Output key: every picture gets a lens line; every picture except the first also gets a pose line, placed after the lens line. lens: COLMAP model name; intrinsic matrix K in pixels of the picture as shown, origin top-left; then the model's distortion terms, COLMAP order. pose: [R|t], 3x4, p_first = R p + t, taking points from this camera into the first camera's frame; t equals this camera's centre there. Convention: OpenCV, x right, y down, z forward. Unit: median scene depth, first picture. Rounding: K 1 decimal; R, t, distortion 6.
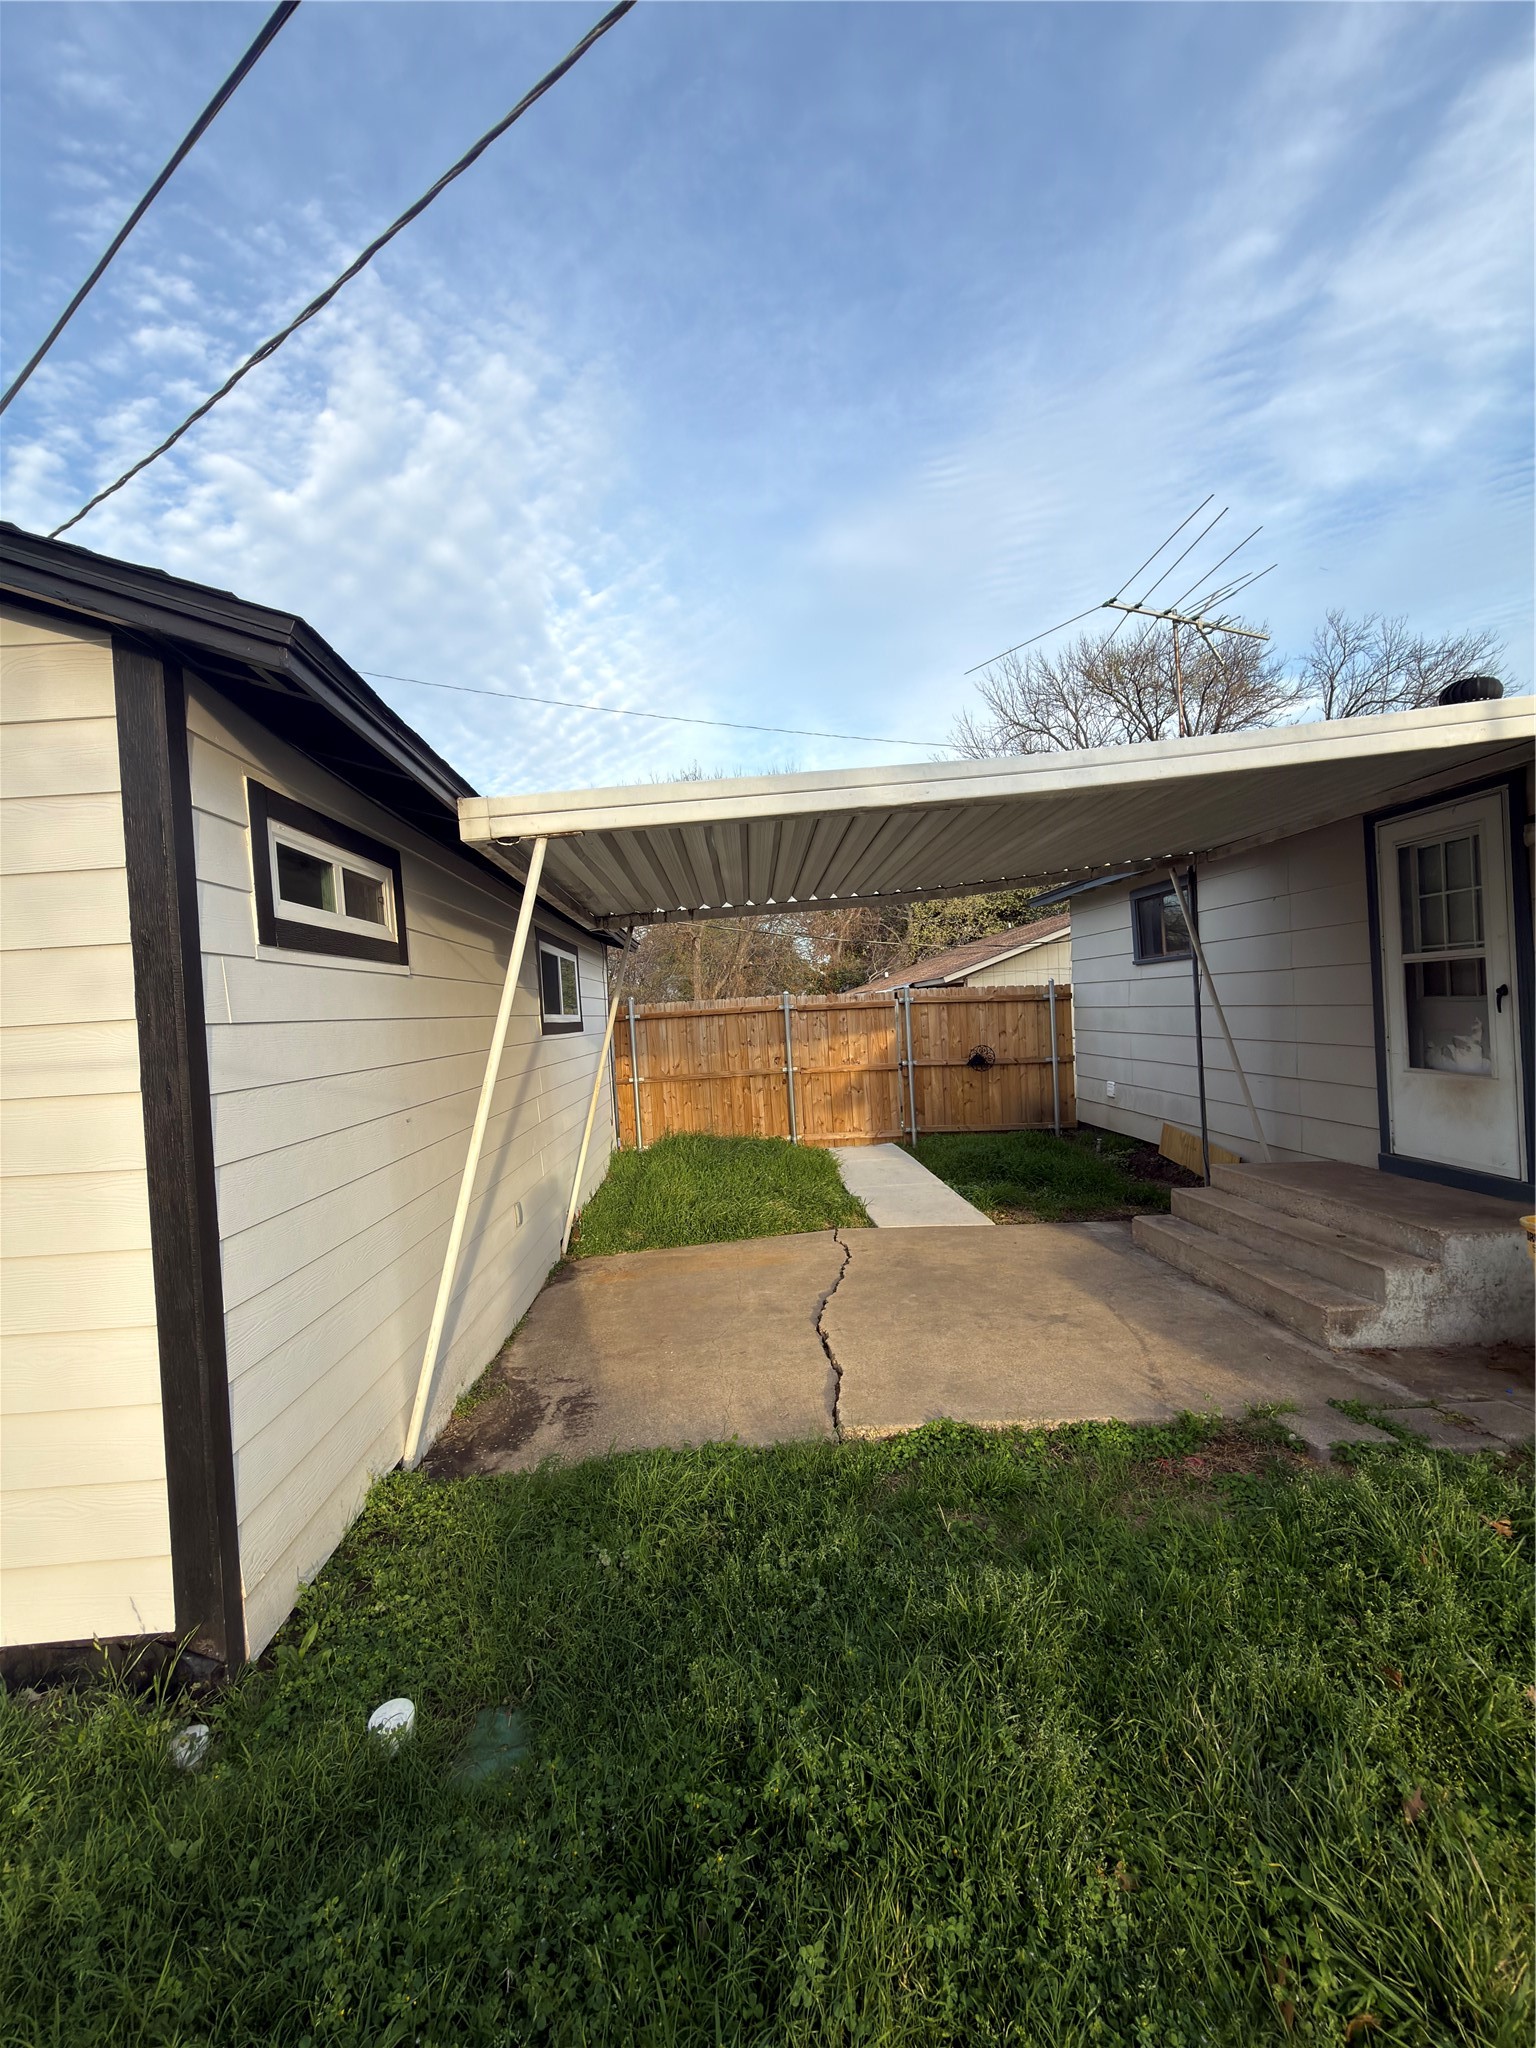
lens RADIAL K [[822.2, 0, 760.6], [0, 822.2, 1026.7], [0, 0, 1]] dist [-0.001619, 0.000177]
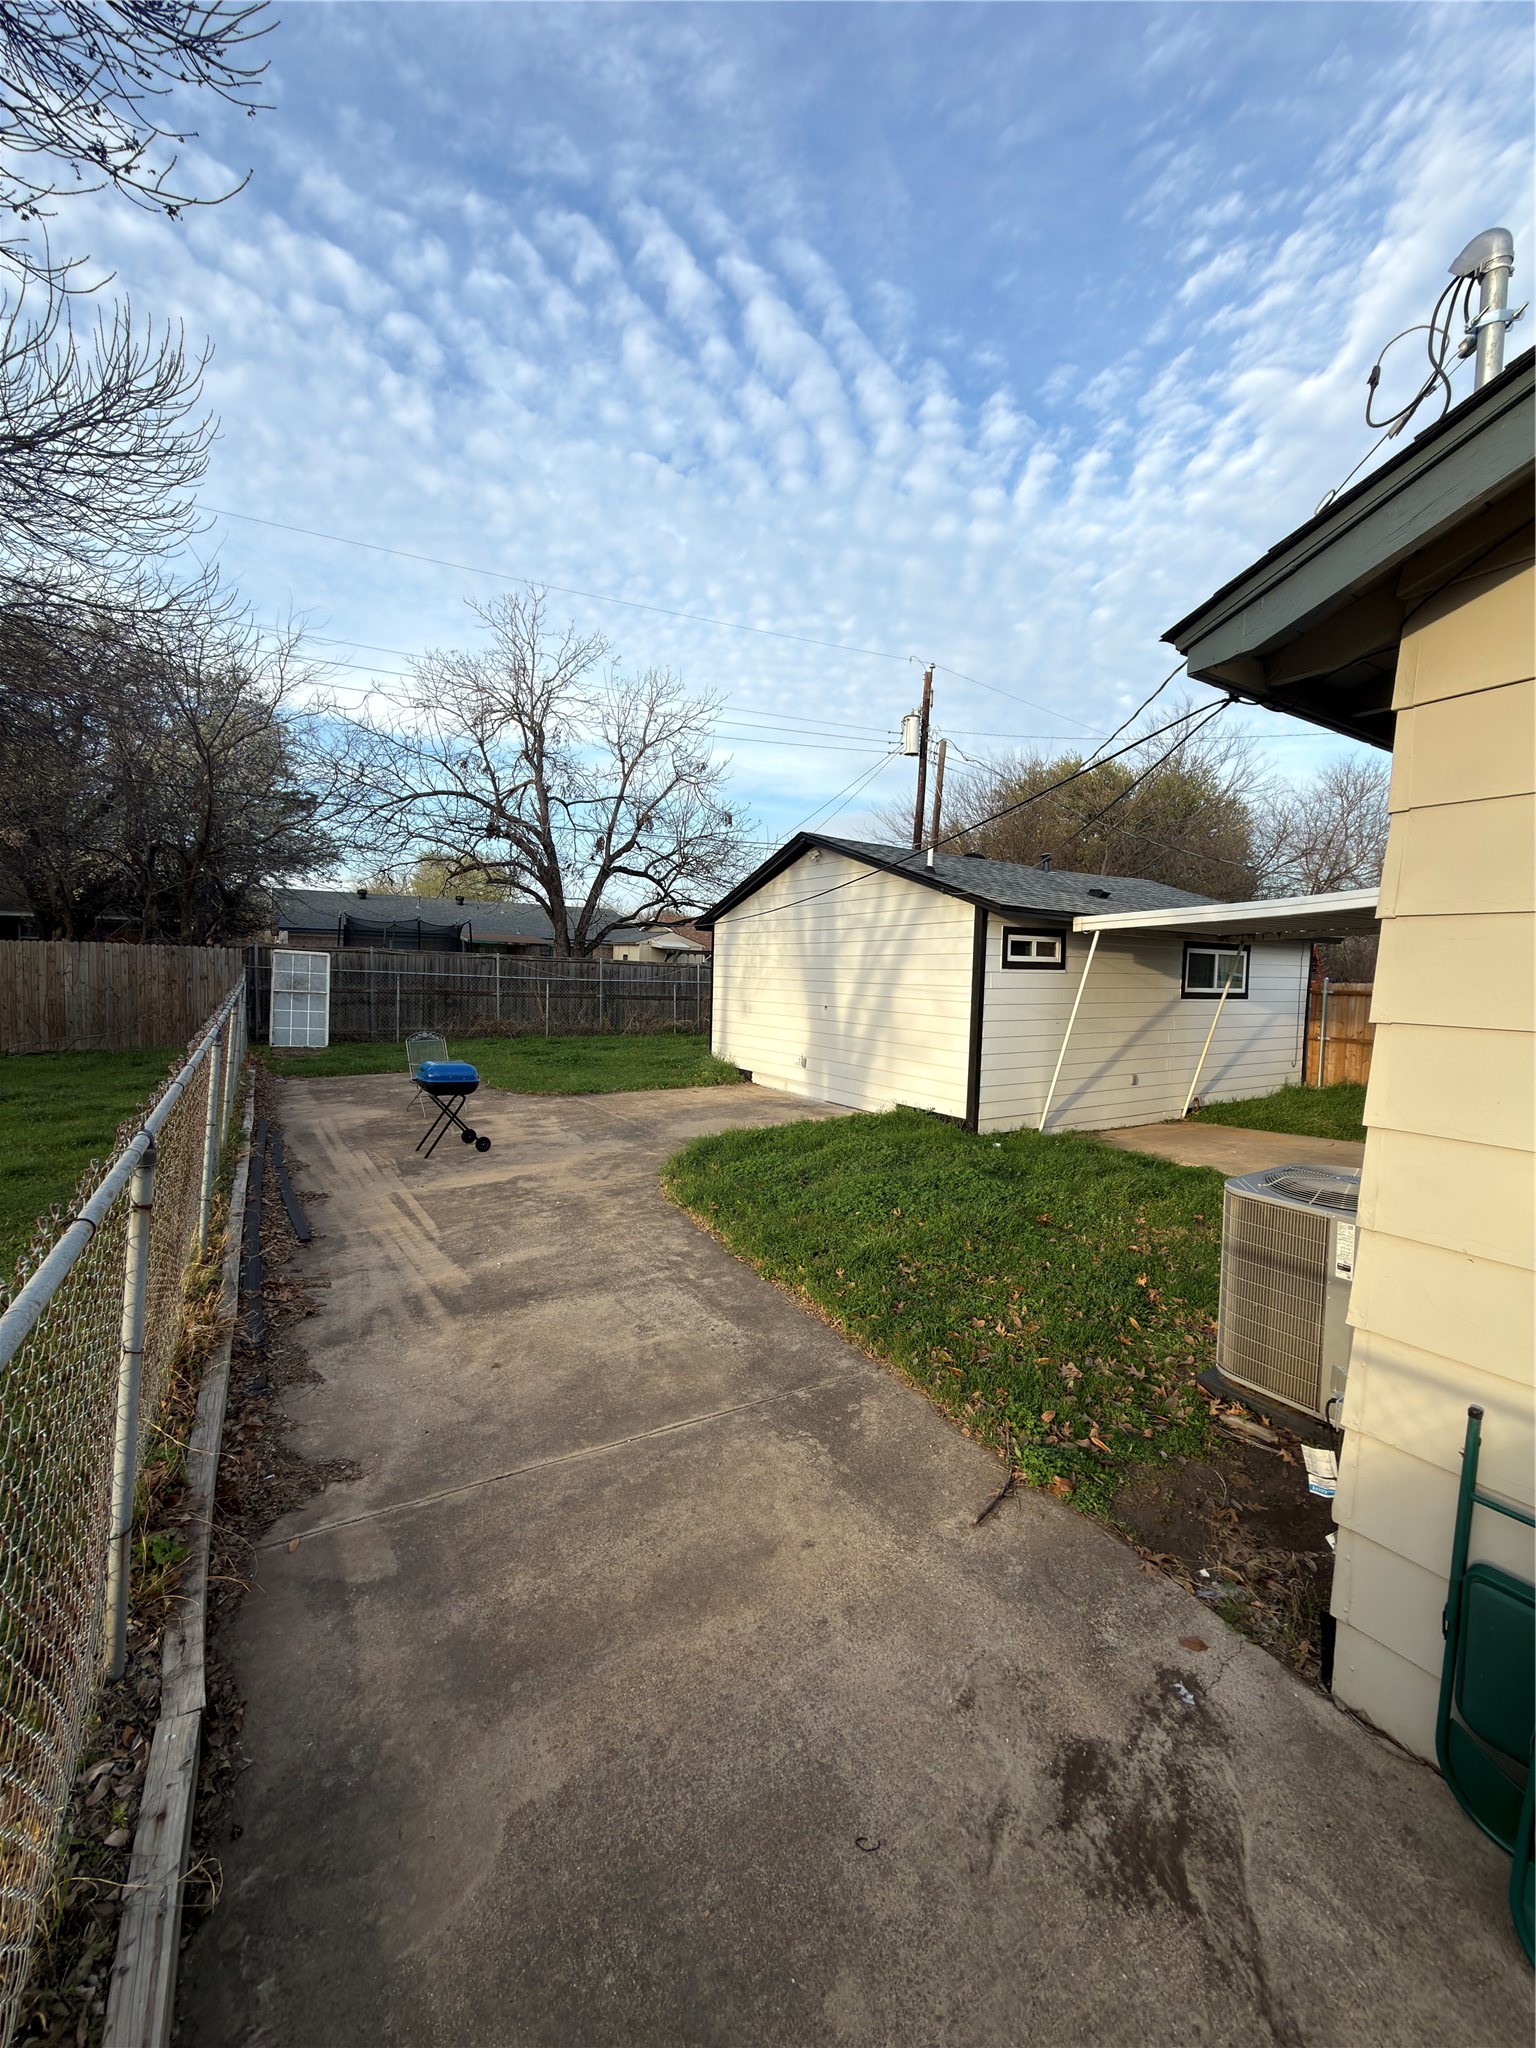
lens RADIAL K [[822.2, 0, 760.6], [0, 822.2, 1026.7], [0, 0, 1]] dist [-0.001619, 0.000177]
pose [[0.491275, 0.126711, -0.861738, 1.948682], [-0.061919, 0.991939, 0.110556, -0.163583], [0.868801, -0.000955, 0.495161, -1.688371]]
